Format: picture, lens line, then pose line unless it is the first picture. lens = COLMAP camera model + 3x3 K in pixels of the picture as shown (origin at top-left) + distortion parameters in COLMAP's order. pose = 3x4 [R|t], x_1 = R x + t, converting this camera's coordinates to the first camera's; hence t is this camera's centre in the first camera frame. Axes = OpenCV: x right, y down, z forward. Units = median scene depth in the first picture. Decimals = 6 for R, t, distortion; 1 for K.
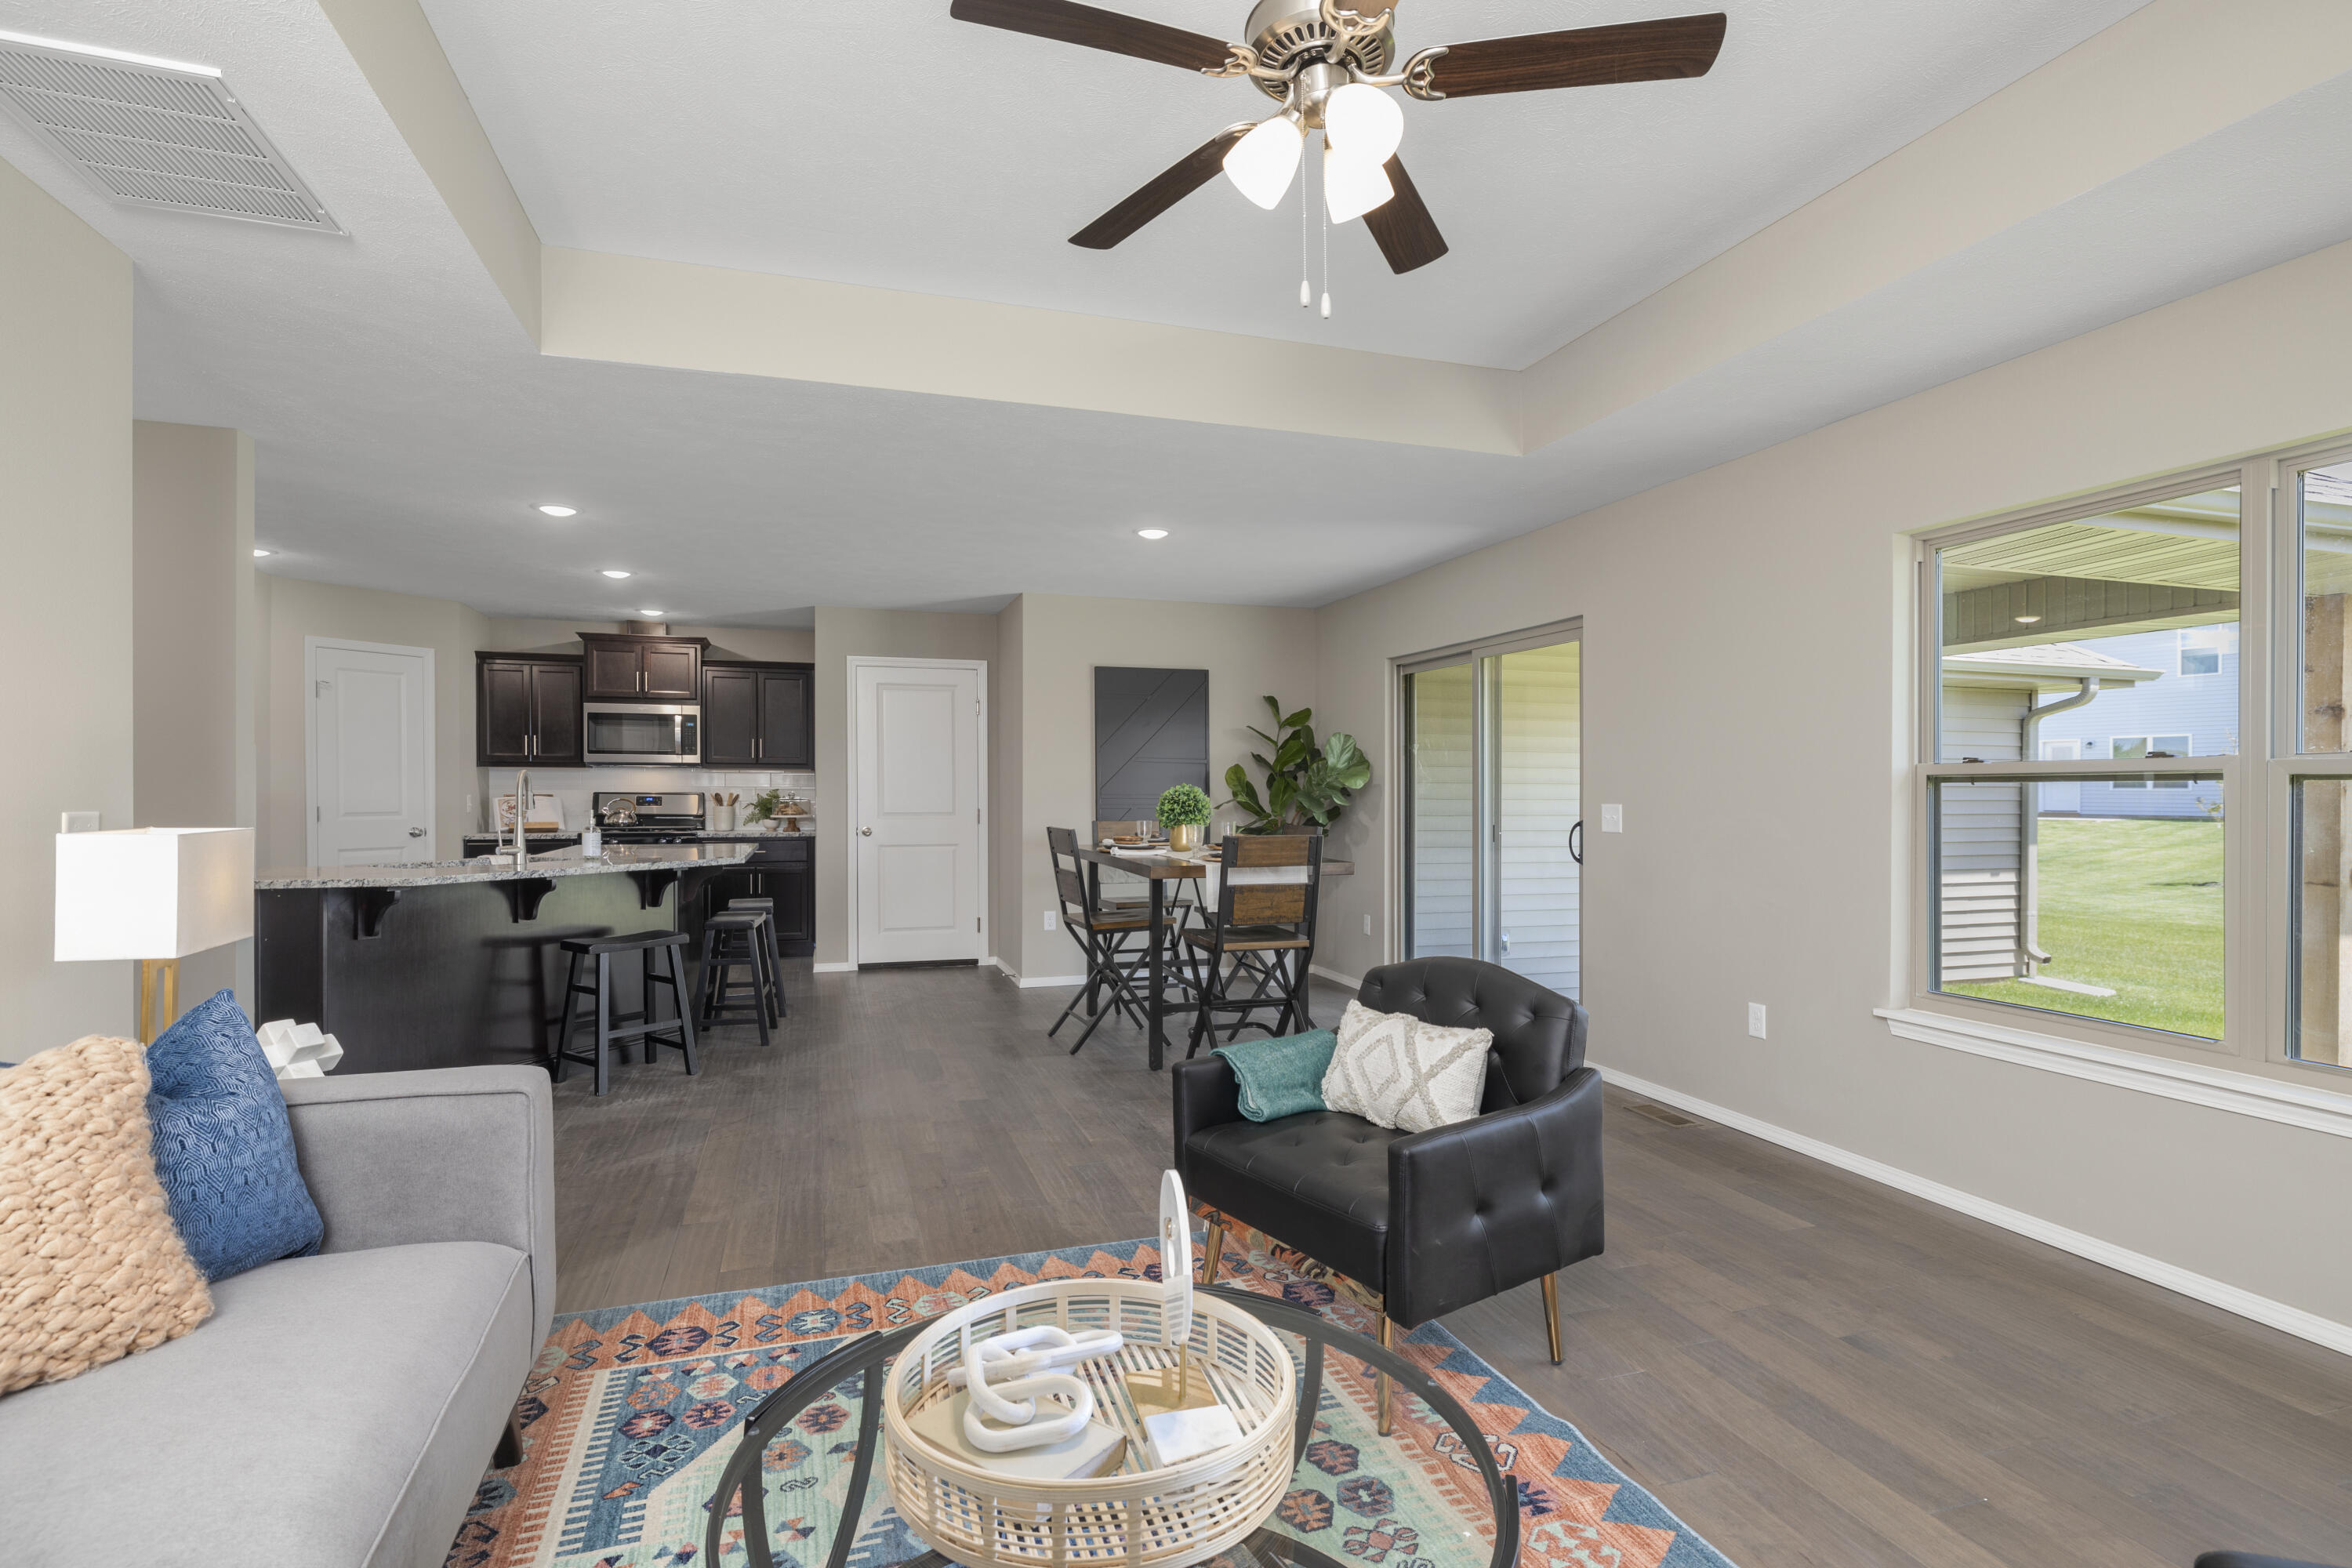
lens RADIAL K [[1130.8, 0, 1176.0], [0, 1130.8, 786.7], [0, 0, 1]] dist [0.001051, 0.000028]
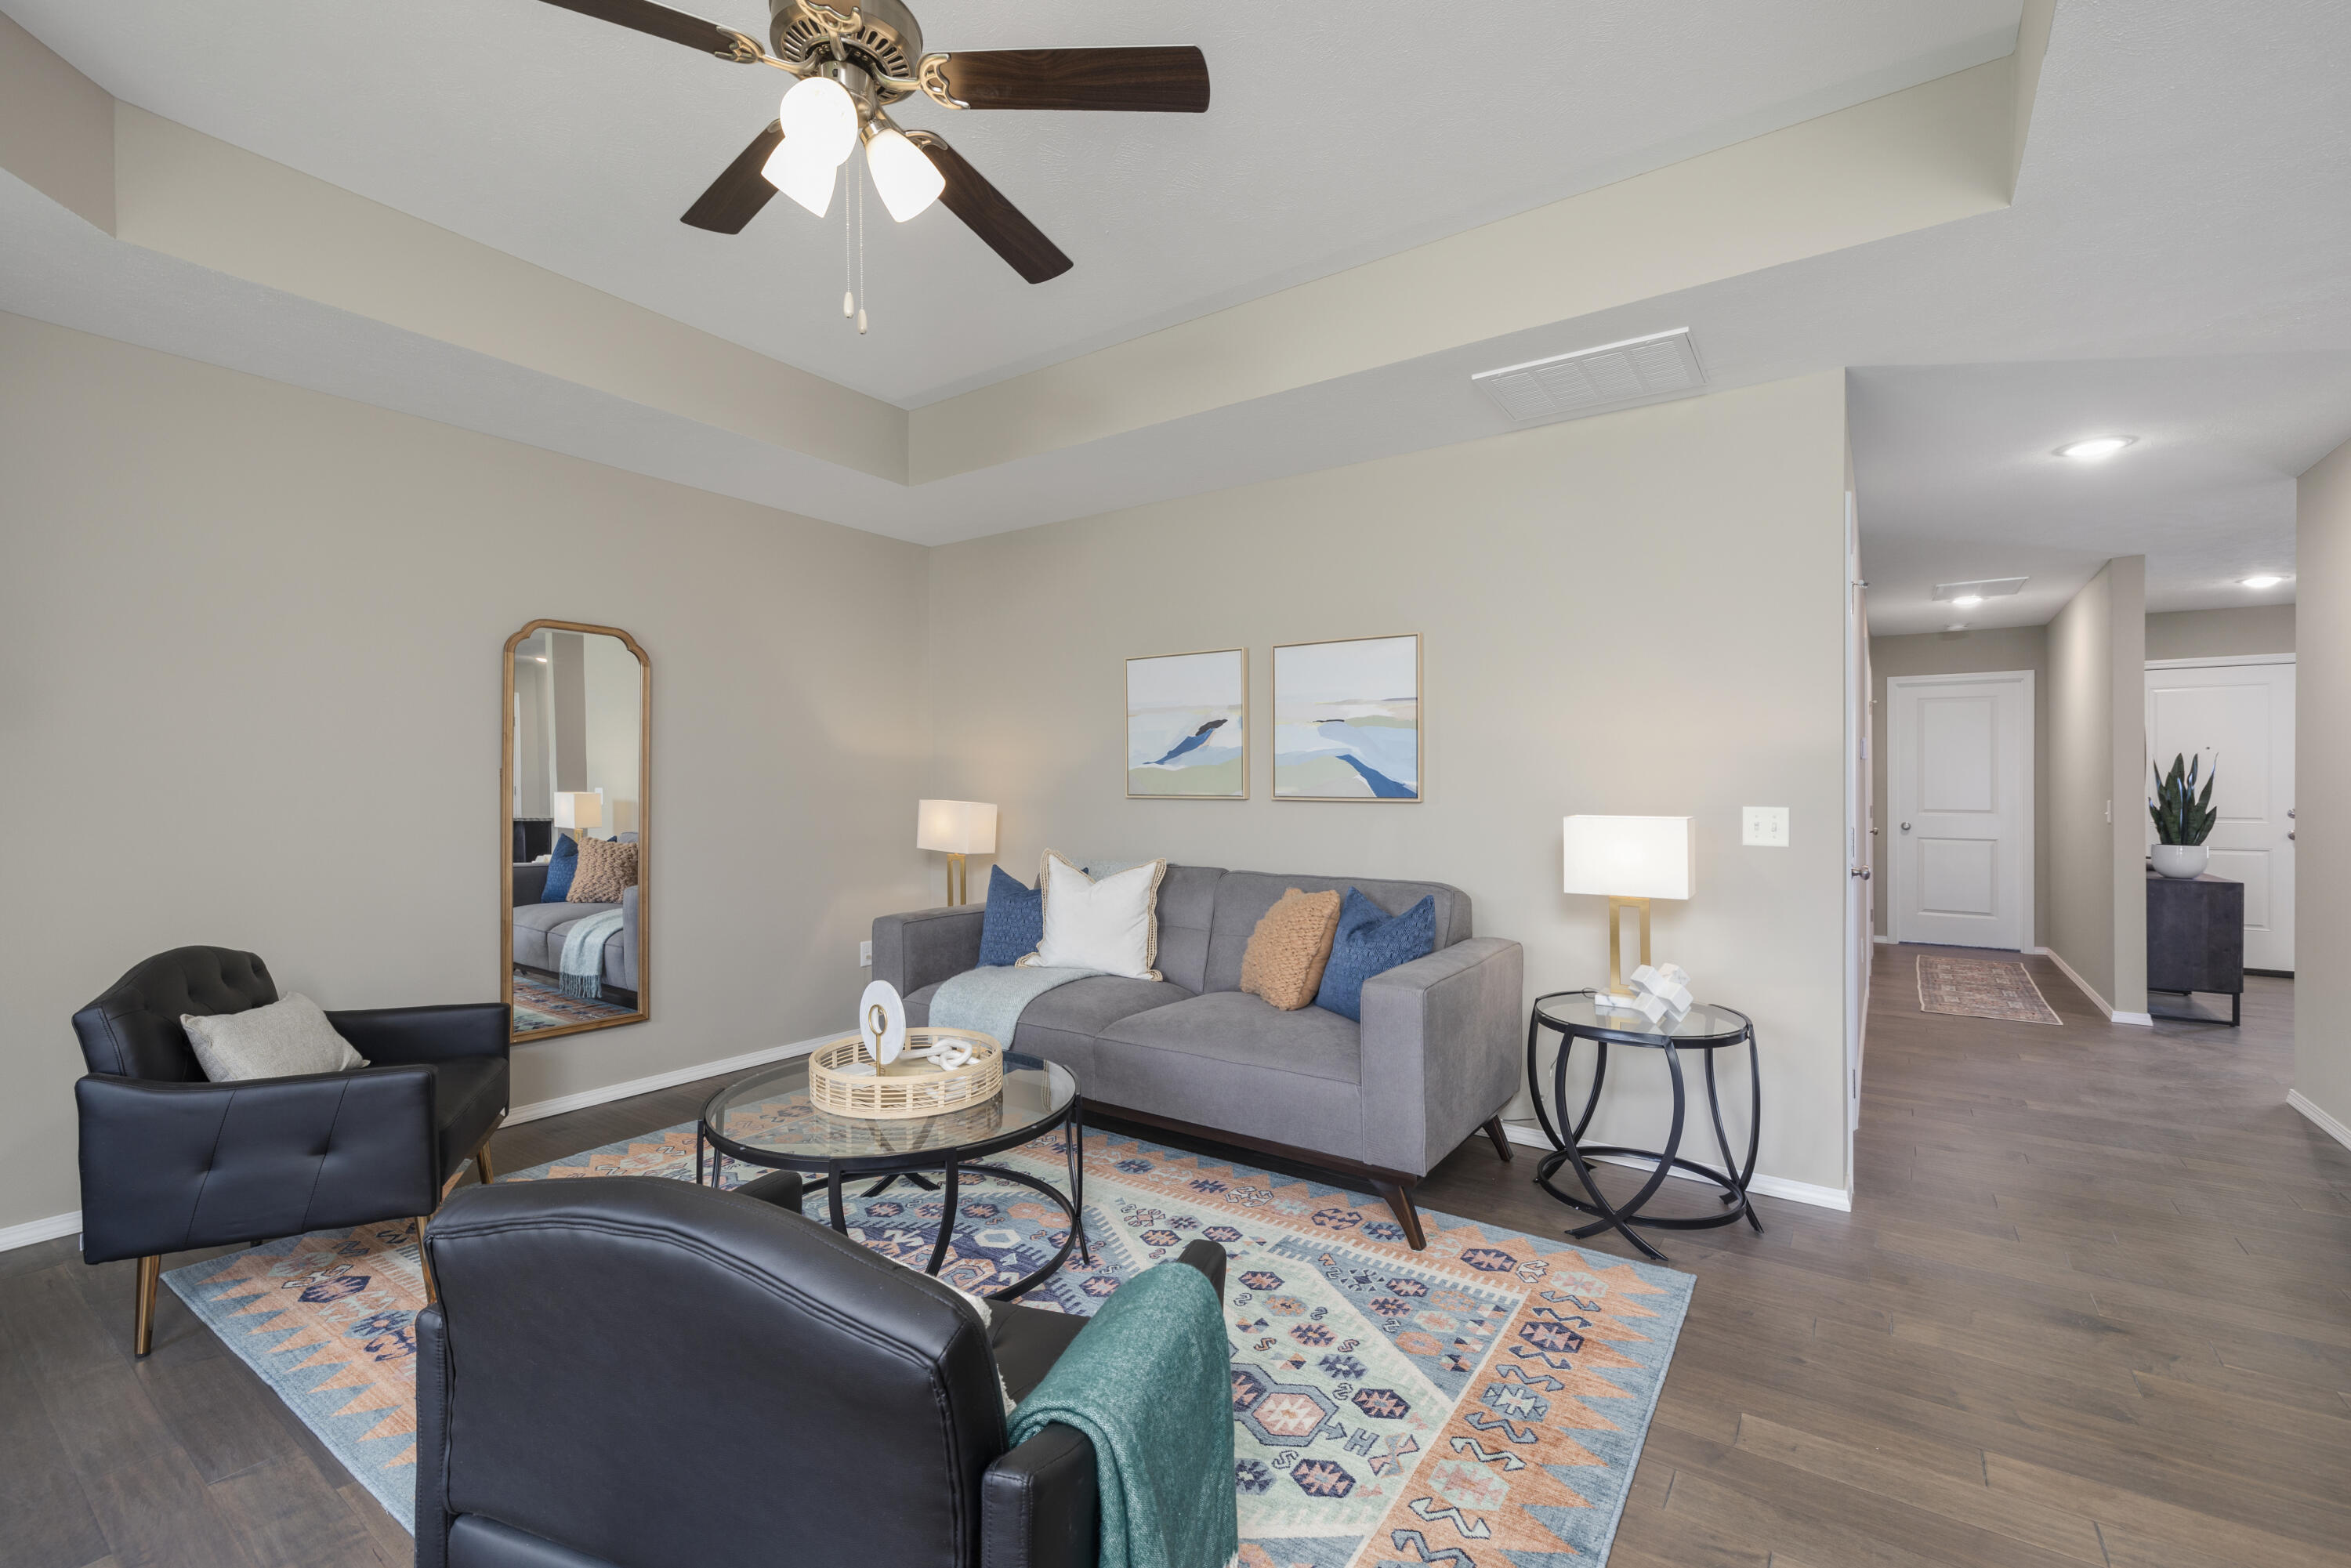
lens RADIAL K [[1014.0, 0, 1176.1], [0, 1014.0, 788.4], [0, 0, 1]] dist [-0.001745, -0.000243]
pose [[-0.789142, -0.000944, -0.614210, 0.396657], [0.003039, 0.999981, -0.005442, 0.001419], [0.614204, -0.006161, -0.789124, 1.553330]]
